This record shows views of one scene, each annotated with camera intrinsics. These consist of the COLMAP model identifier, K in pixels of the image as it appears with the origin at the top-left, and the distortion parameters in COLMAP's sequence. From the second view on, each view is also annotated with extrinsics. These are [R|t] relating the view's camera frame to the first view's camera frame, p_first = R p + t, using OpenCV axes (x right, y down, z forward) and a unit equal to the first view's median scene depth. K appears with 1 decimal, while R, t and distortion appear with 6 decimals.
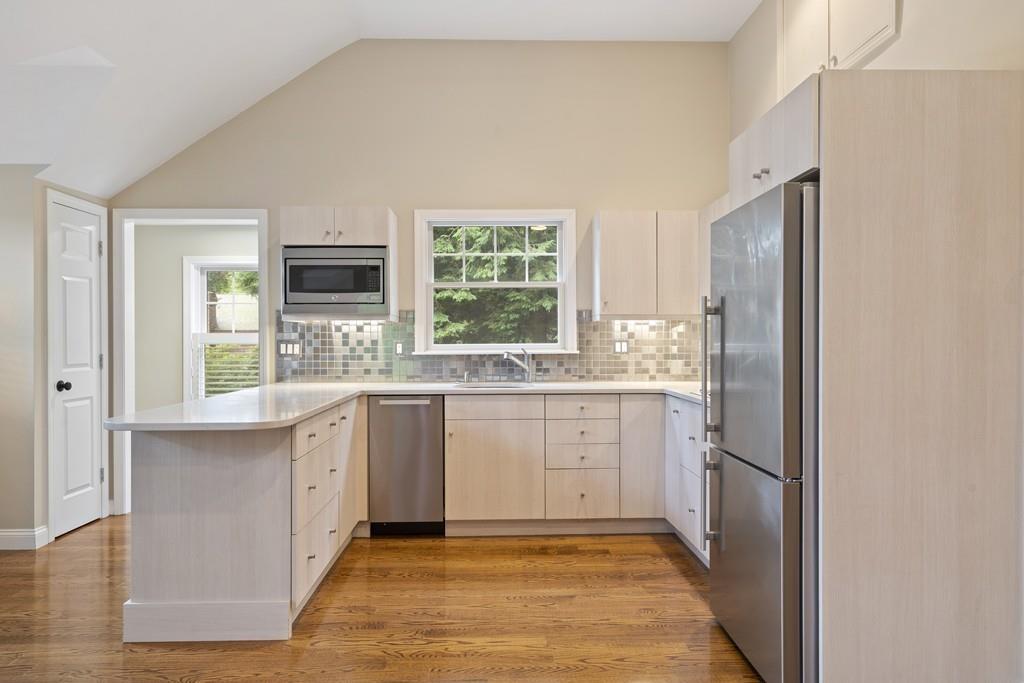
lens RADIAL K [[647.5, 0, 513.1], [0, 647.5, 341.5], [0, 0, 1]] dist [0.000179, 0.000418]
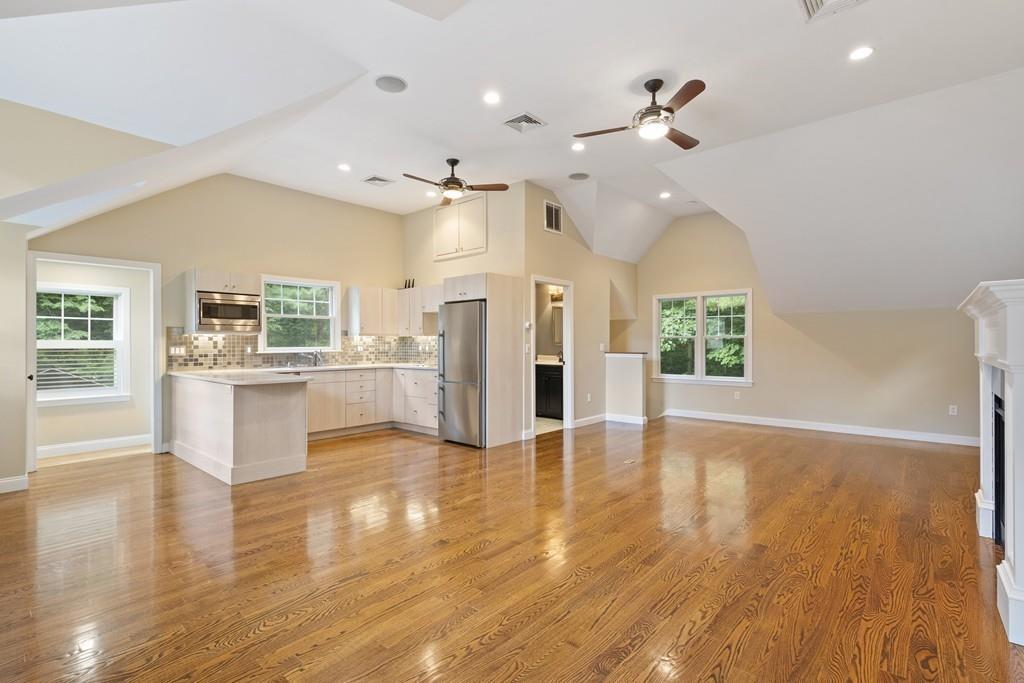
lens RADIAL K [[485.5, 0, 511.9], [0, 485.5, 342.2], [0, 0, 1]] dist [-0.025866, 0.001535]
pose [[0.679831, 0.003088, 0.733363, -0.664731], [0.002992, 0.999971, -0.006984, 0.000602], [-0.733363, 0.006942, 0.679802, -0.450211]]
